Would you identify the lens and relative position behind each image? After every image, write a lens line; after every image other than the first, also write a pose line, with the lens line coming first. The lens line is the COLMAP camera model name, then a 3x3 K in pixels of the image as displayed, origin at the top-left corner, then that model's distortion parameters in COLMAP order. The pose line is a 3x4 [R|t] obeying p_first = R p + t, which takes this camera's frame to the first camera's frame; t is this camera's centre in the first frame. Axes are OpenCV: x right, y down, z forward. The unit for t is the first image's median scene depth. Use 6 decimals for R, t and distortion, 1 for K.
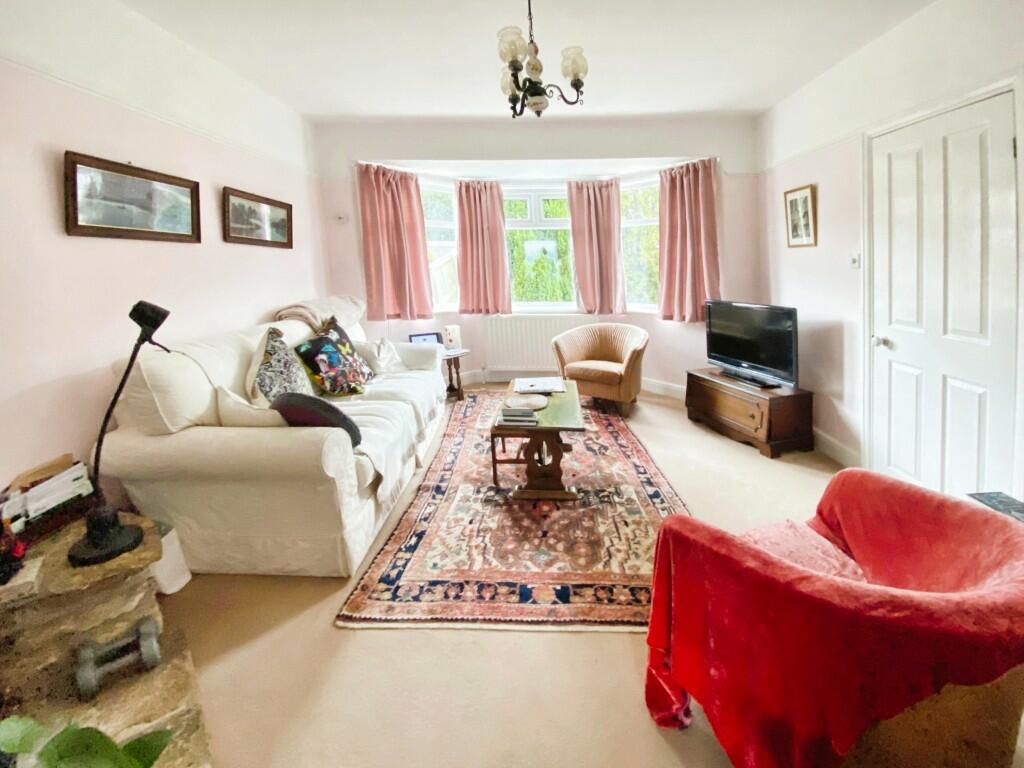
lens RADIAL K [[423.1, 0, 512.0], [0, 423.1, 384.0], [0, 0, 1]] dist [0.013790, -0.000036]
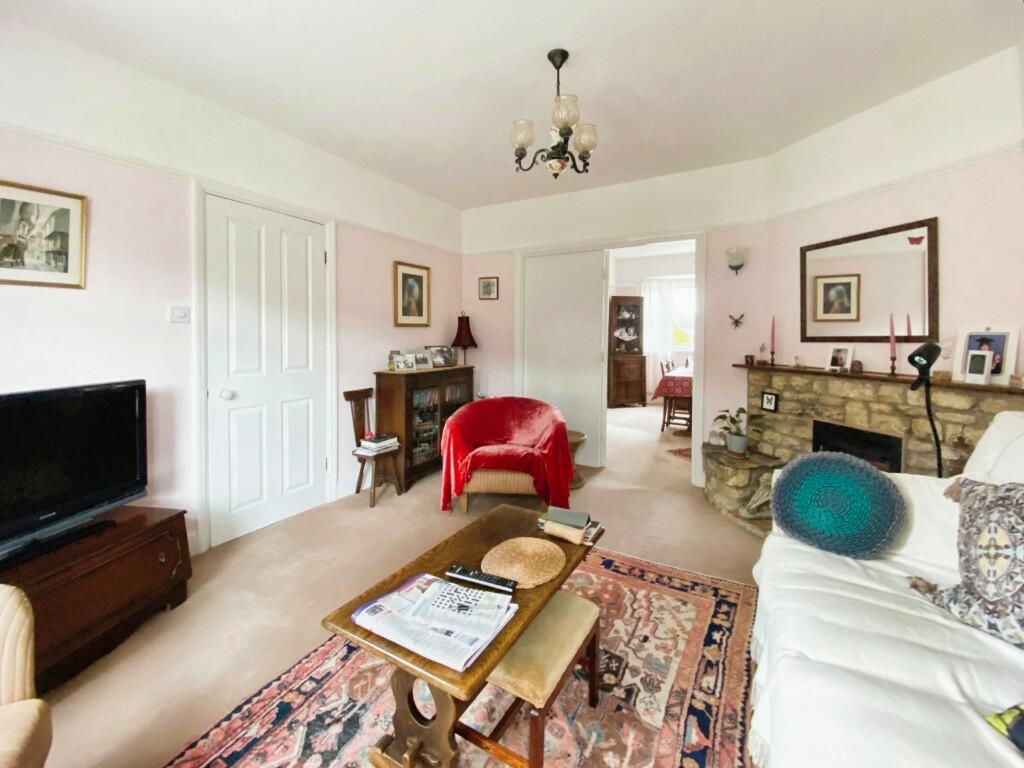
lens RADIAL K [[423.1, 0, 512.0], [0, 423.1, 384.0], [0, 0, 1]] dist [0.013790, -0.000036]
pose [[-0.903791, -0.070019, 0.422208, -0.190006], [0.103775, 0.921230, 0.374921, -0.481009], [-0.415202, 0.382664, -0.825333, 1.724699]]
